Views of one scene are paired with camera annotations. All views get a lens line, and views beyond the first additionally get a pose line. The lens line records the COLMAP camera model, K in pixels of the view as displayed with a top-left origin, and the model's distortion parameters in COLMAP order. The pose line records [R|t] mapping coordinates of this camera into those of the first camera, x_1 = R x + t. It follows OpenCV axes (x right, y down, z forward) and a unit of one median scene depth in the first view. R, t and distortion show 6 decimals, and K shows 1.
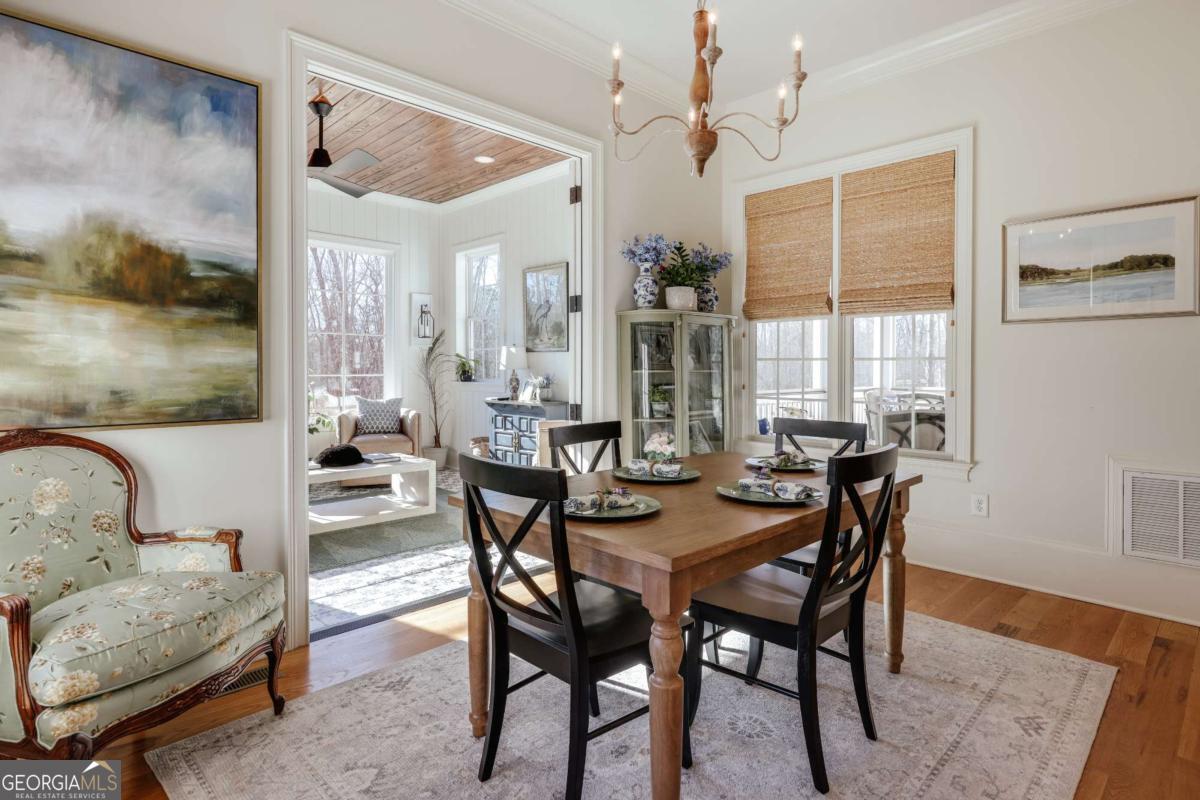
lens RADIAL K [[626.9, 0, 585.1], [0, 626.9, 377.1], [0, 0, 1]] dist [0.002448, 0.000934]
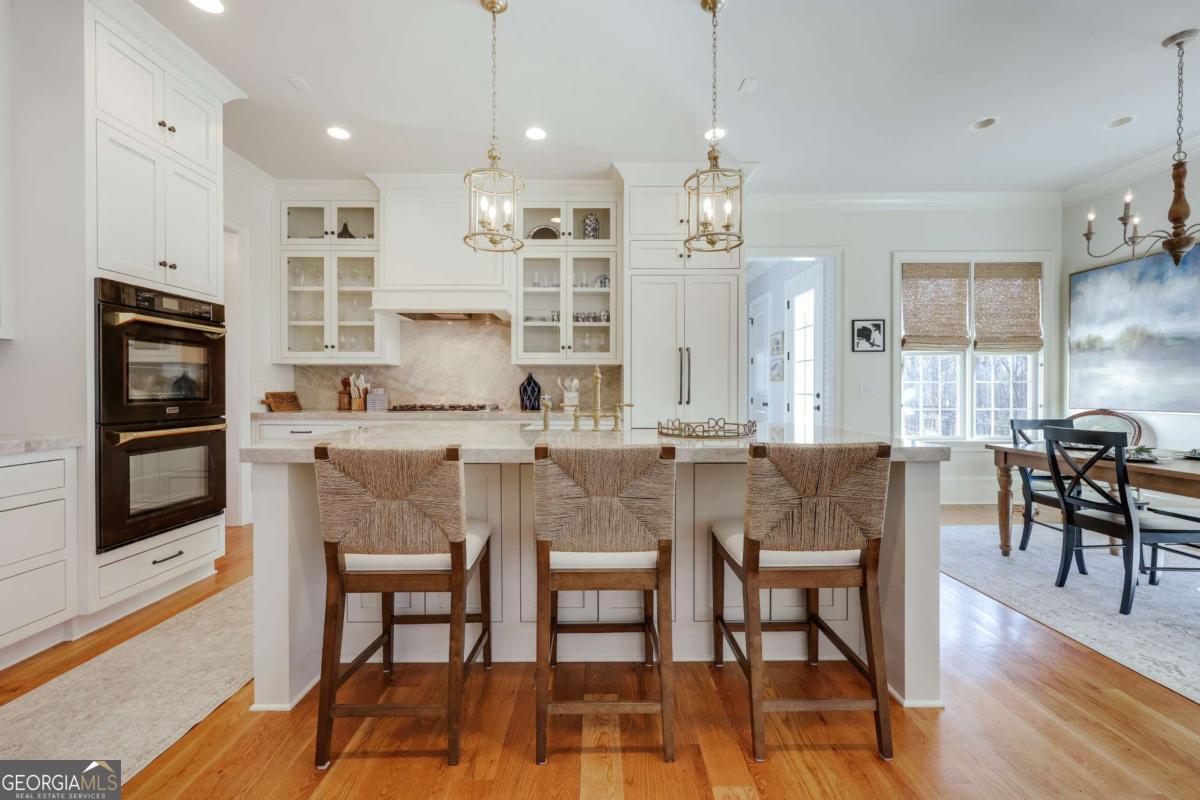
lens RADIAL K [[489.7, 0, 599.3], [0, 489.7, 395.7], [0, 0, 1]] dist [-0.000350, 0.000383]
pose [[-0.687827, 0.006308, -0.725847, 1.990264], [-0.012287, 0.999718, 0.020332, 0.004850], [0.725771, 0.022904, -0.687555, 0.742164]]
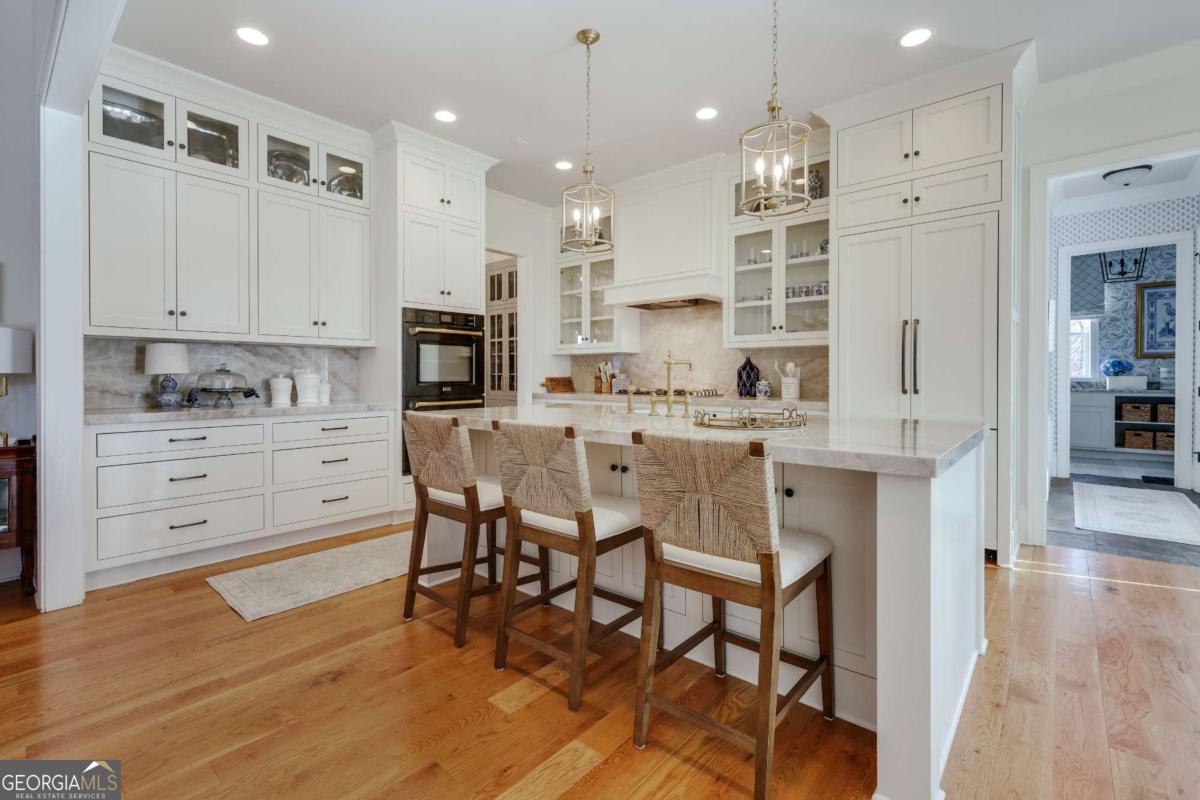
lens RADIAL K [[530.4, 0, 585.2], [0, 530.4, 380.5], [0, 0, 1]] dist [-0.010817, -0.000019]
pose [[-0.996399, 0.000749, -0.084785, 1.507431], [-0.001345, 0.999696, 0.024632, -0.003023], [0.084778, 0.024657, -0.996095, 1.135644]]
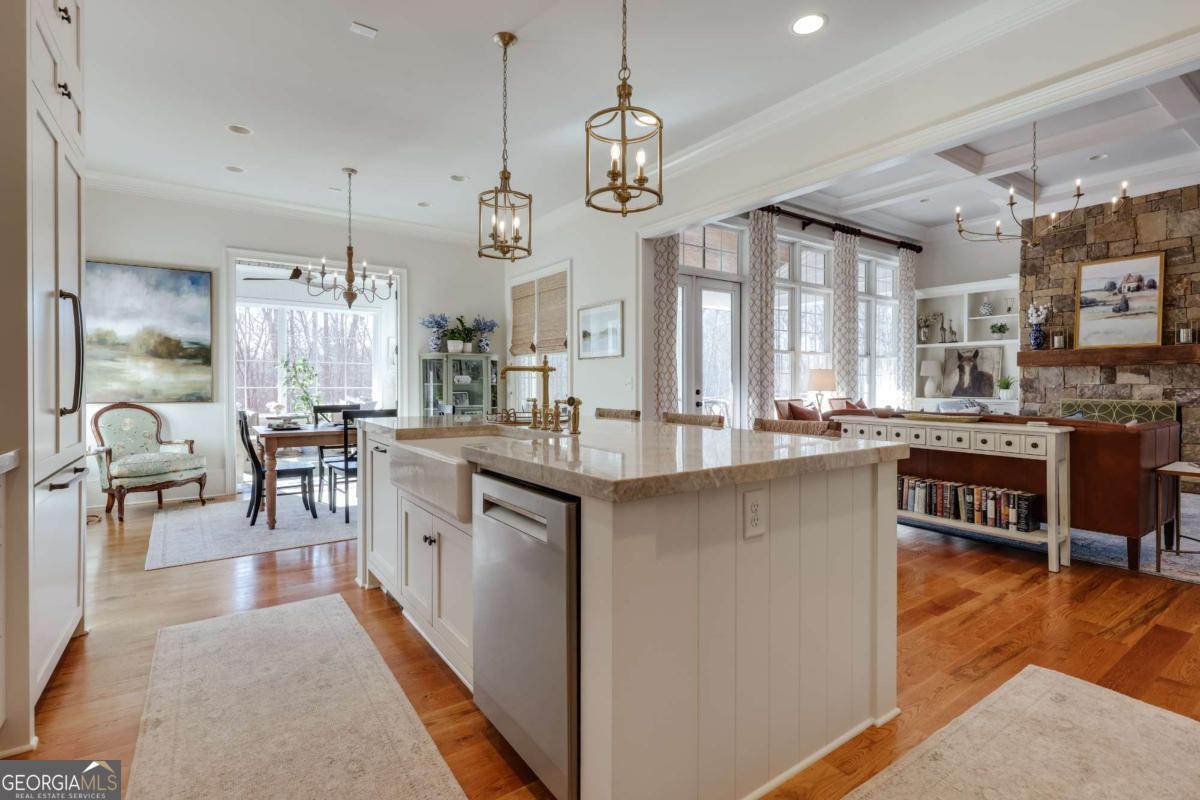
lens RADIAL K [[554.7, 0, 599.0], [0, 554.7, 392.9], [0, 0, 1]] dist [0.000466, 0.000157]
pose [[0.989507, 0.001716, -0.144474, 1.471341], [-0.001795, 0.999998, -0.000415, 0.030841], [0.144473, 0.000670, 0.989508, -1.087828]]
